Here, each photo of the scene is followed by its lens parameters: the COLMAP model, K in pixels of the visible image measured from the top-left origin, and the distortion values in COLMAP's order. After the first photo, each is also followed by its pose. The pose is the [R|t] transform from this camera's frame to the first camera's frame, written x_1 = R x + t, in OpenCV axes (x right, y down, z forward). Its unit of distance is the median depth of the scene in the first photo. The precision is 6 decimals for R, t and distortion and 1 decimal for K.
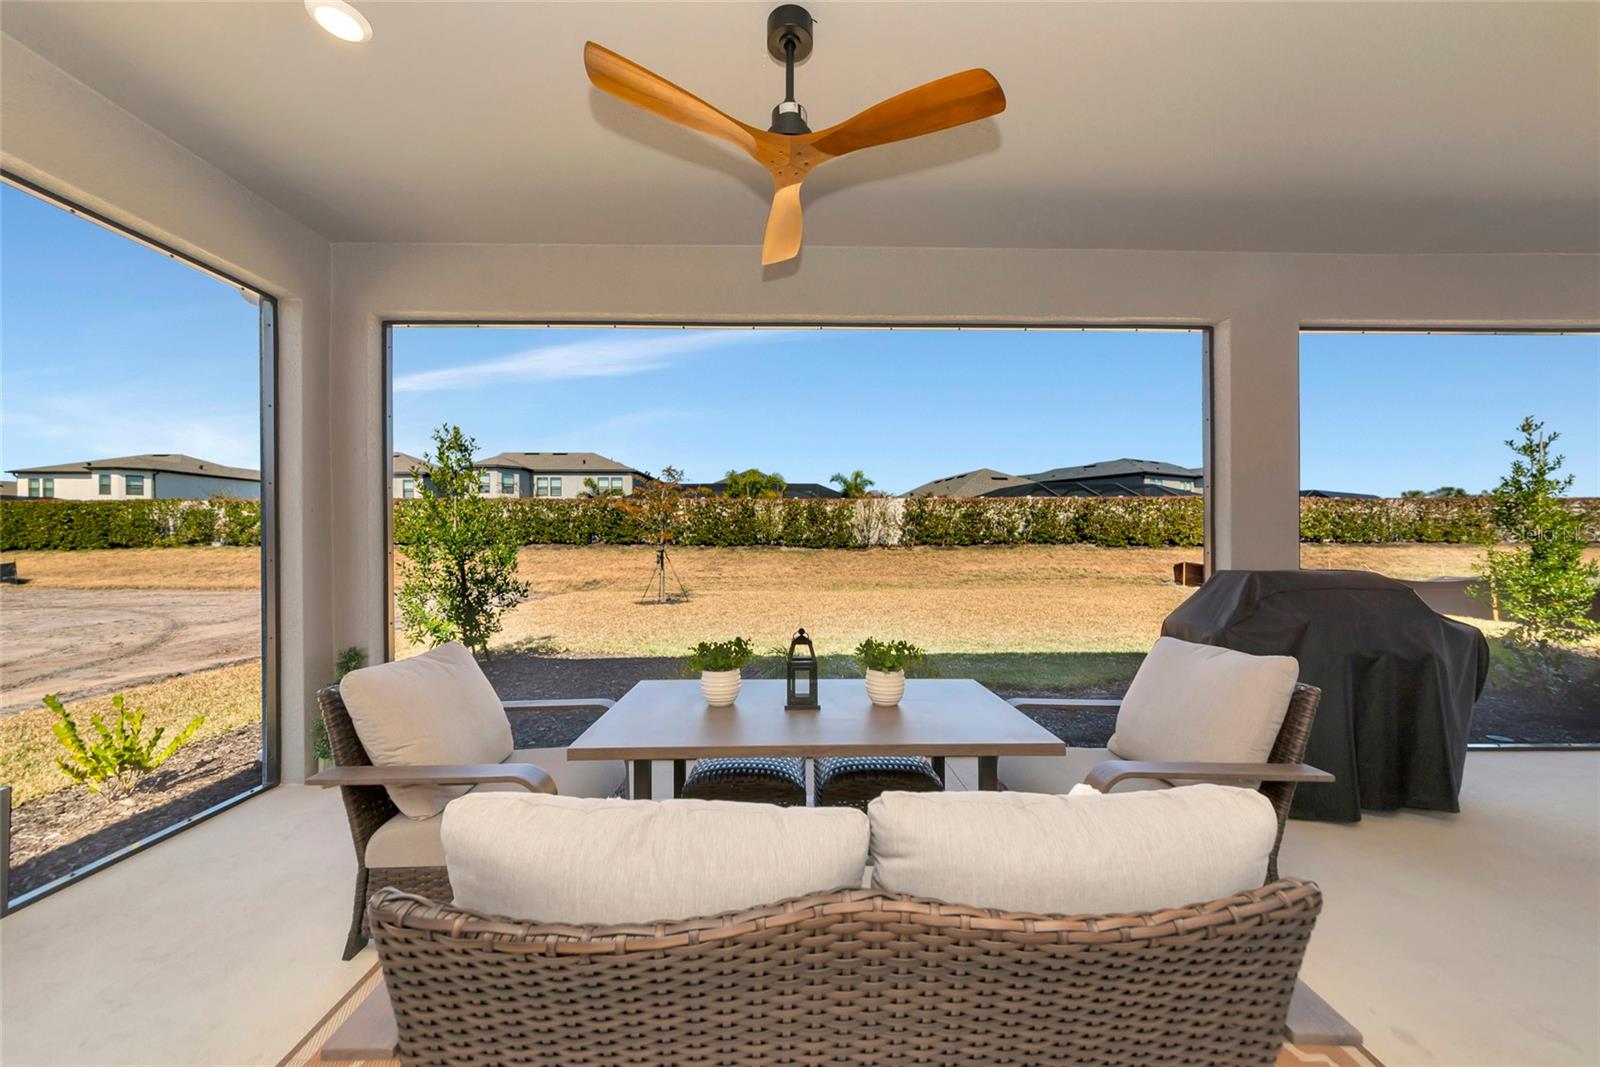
lens RADIAL K [[568.4, 0, 796.2], [0, 568.4, 540.8], [0, 0, 1]] dist [0.000371, 0.000091]
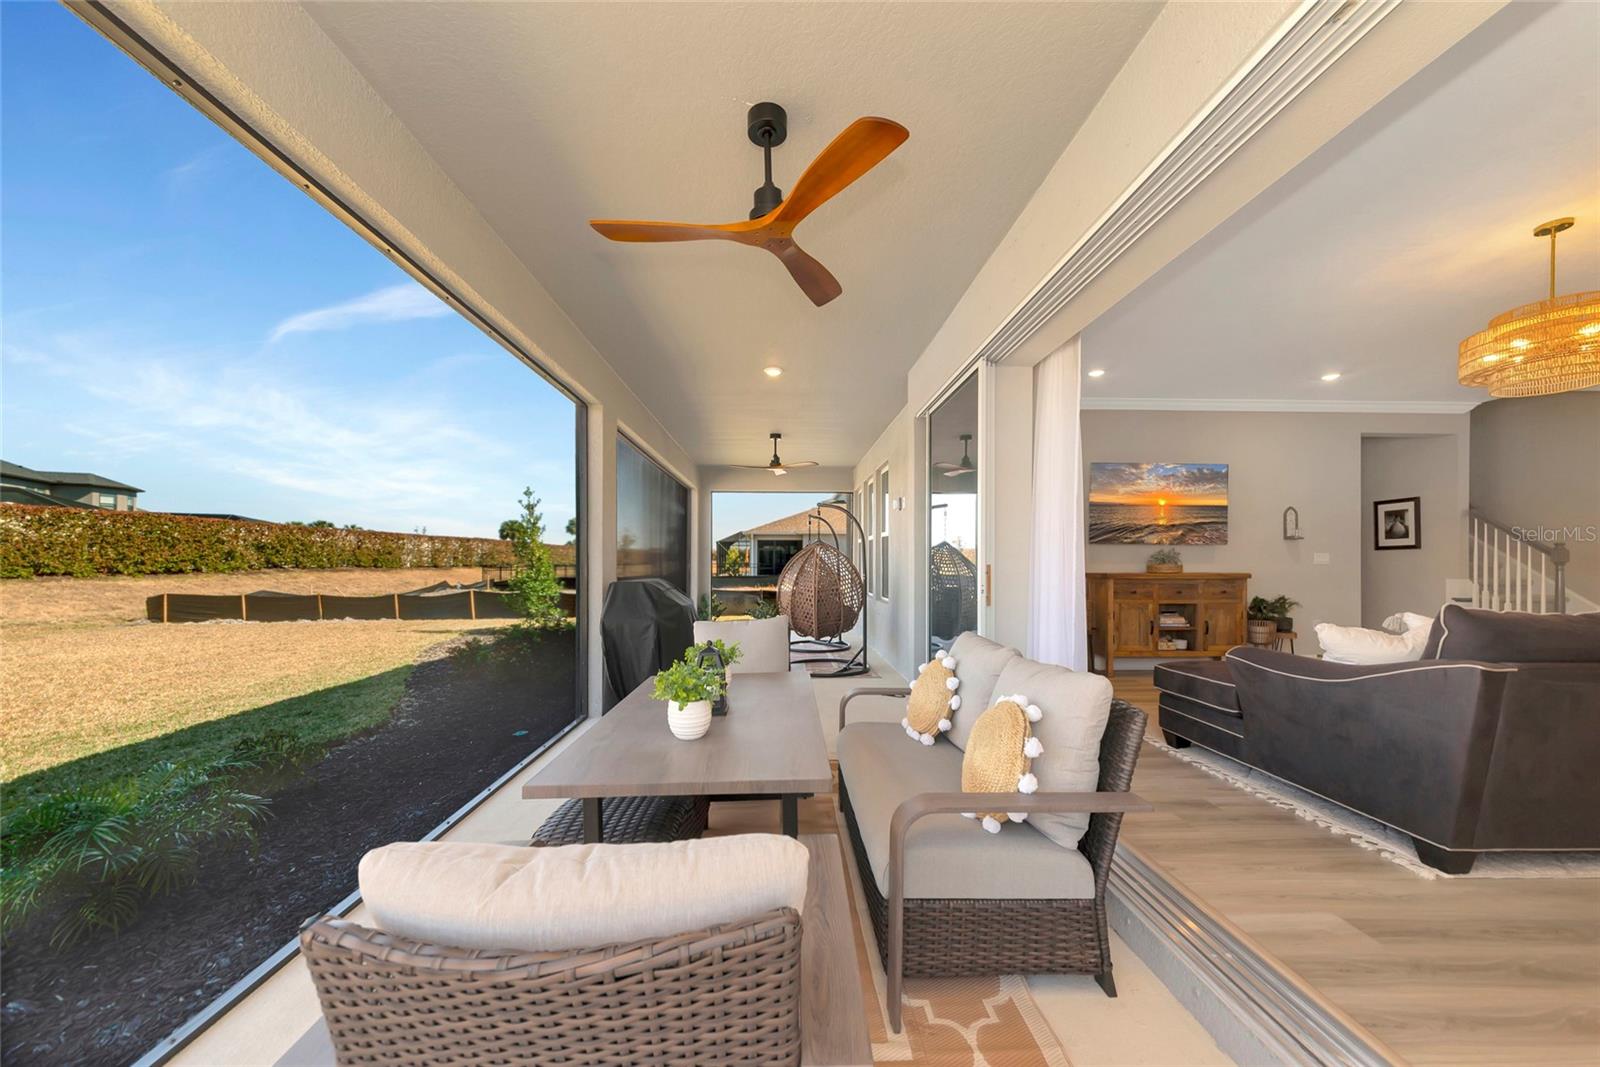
lens RADIAL K [[568.4, 0, 788.9], [0, 568.4, 566.0], [0, 0, 1]] dist [0.000371, 0.000091]
pose [[0.007141, -0.006517, 0.999953, -0.102182], [0.009768, 0.999932, 0.006447, 0.000814], [-0.999927, 0.009721, 0.007204, 0.083301]]
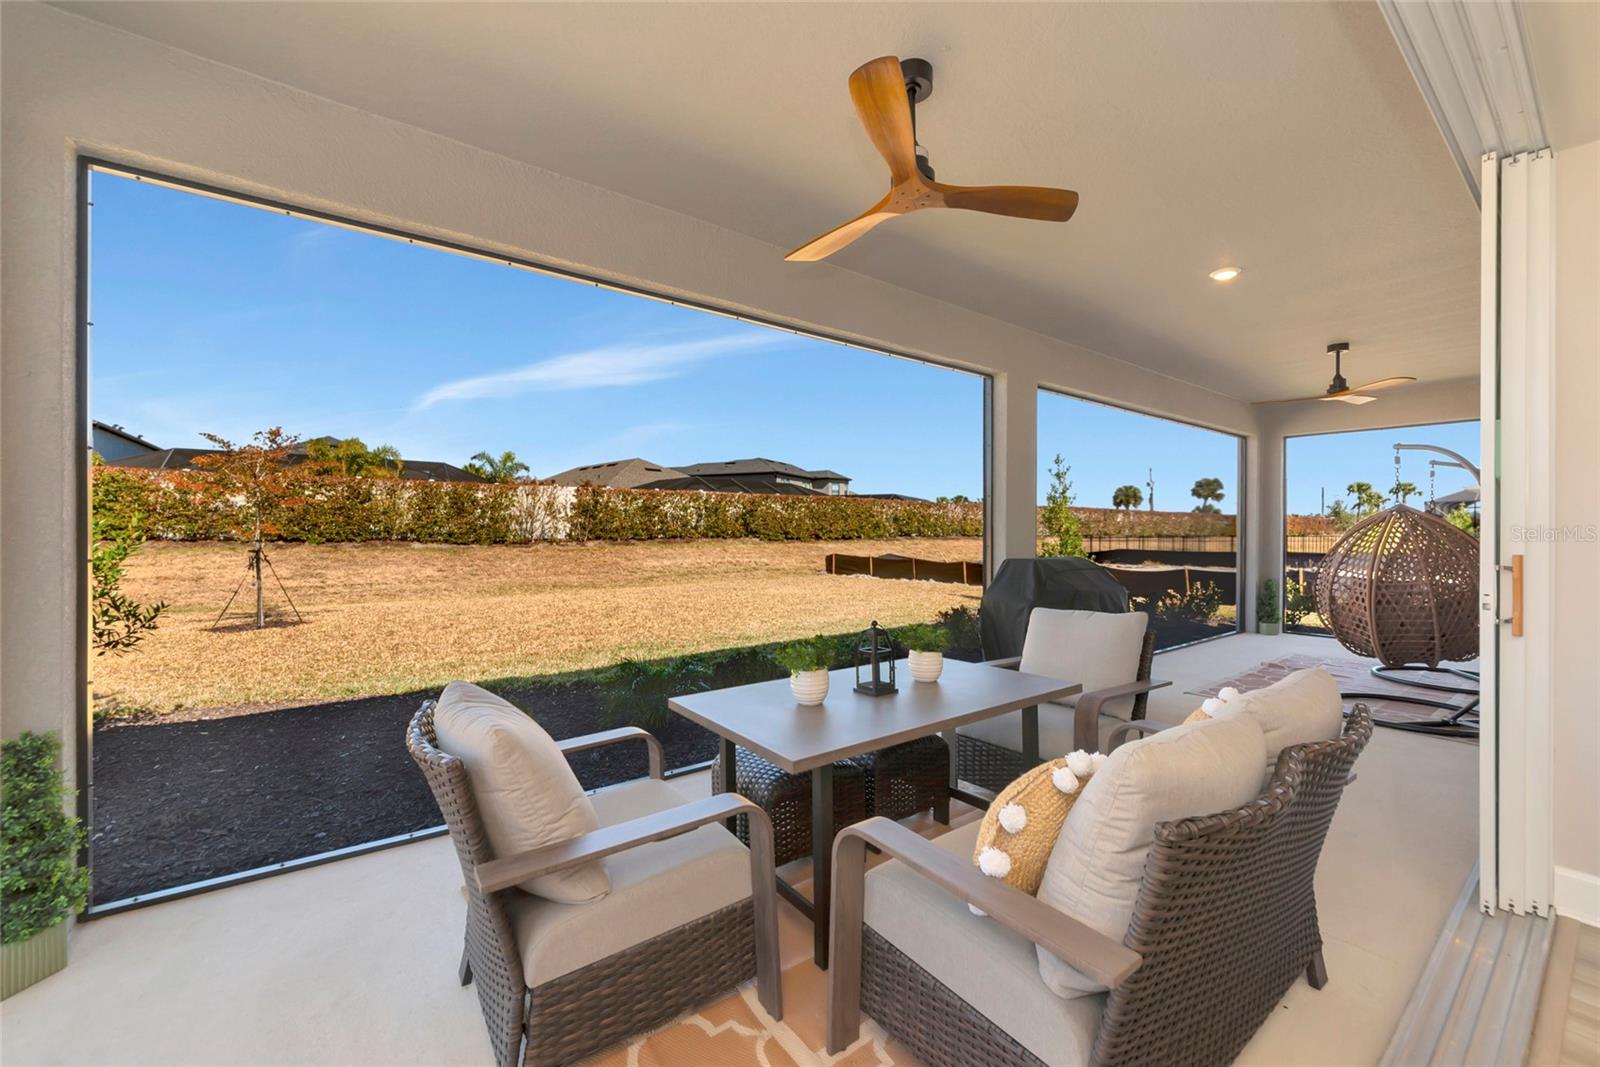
lens RADIAL K [[619.1, 0, 796.5], [0, 619.1, 528.8], [0, 0, 1]] dist [0.001297, 0.000070]
pose [[0.821794, 0.005853, 0.569754, -0.076360], [-0.000249, 0.999951, -0.009913, -0.000567], [-0.569784, 0.008005, 0.821755, 0.011983]]
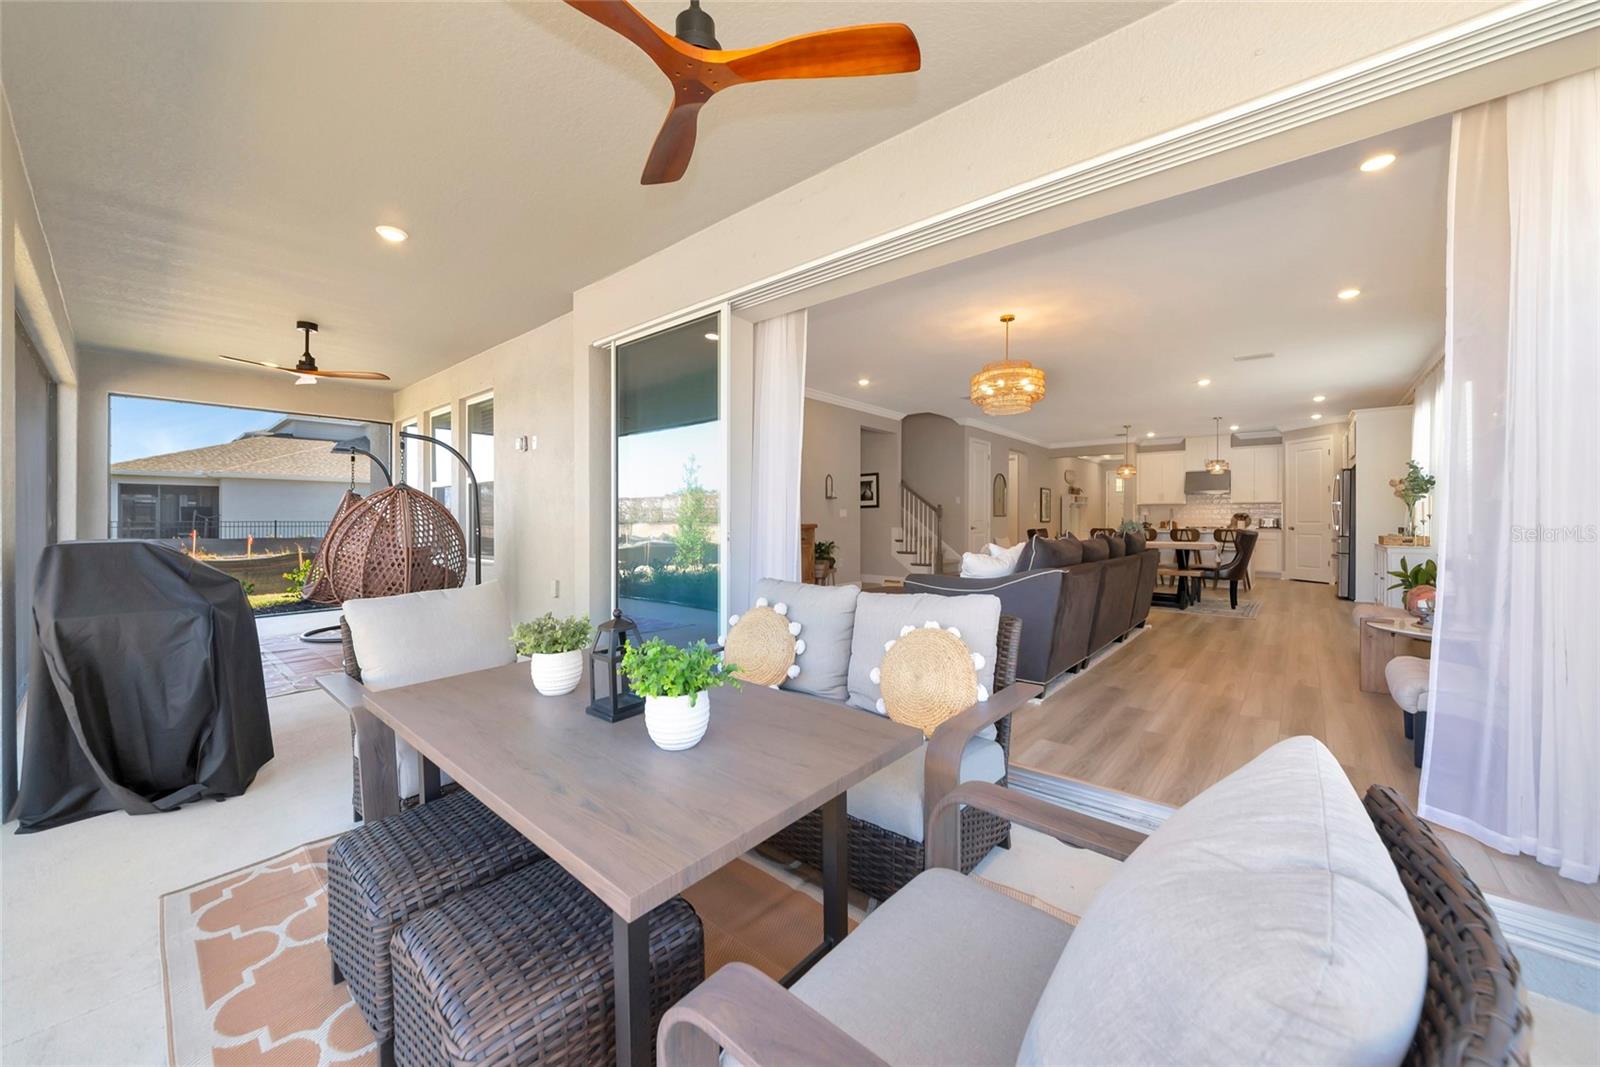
lens RADIAL K [[590.9, 0, 791.9], [0, 590.9, 524.6], [0, 0, 1]] dist [-0.000797, -0.000217]
pose [[-0.737238, -0.003862, 0.675622, -0.065419], [0.007222, 0.999881, 0.013597, 0.003420], [-0.675595, 0.014903, -0.737123, 0.139262]]
